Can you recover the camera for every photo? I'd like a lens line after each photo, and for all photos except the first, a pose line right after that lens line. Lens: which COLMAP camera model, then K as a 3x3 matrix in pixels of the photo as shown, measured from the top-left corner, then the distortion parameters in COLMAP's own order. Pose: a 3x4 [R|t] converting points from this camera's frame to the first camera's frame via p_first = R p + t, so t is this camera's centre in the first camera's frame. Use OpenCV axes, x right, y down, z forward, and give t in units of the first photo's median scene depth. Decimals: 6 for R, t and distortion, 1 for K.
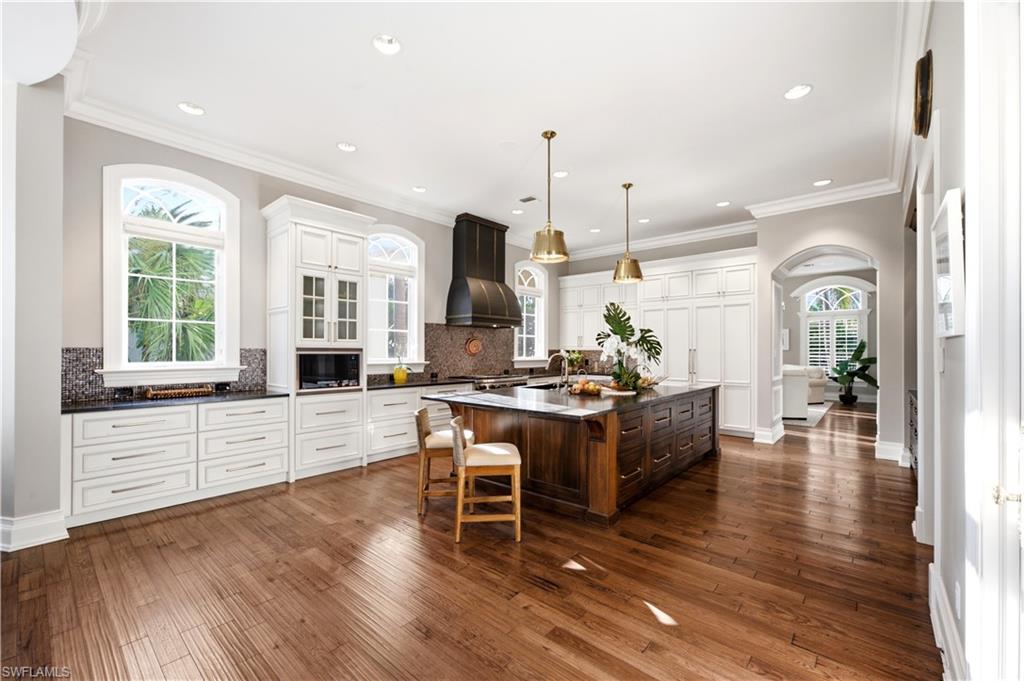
lens RADIAL K [[421.8, 0, 507.2], [0, 421.8, 344.8], [0, 0, 1]] dist [-0.002479, 0.001557]
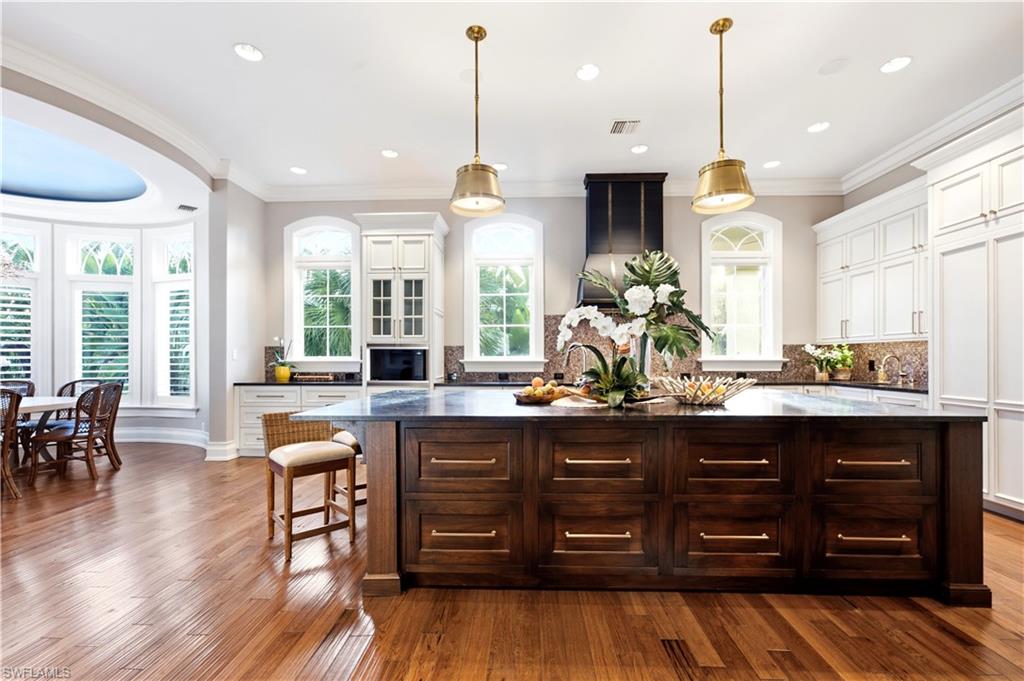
lens RADIAL K [[401.9, 0, 513.5], [0, 401.9, 346.5], [0, 0, 1]] dist [0.000773, 0.000155]
pose [[0.642174, -0.018543, -0.766335, 0.547632], [0.013031, 0.999827, -0.013273, 0.031992], [0.766448, -0.001463, 0.642304, 0.555734]]
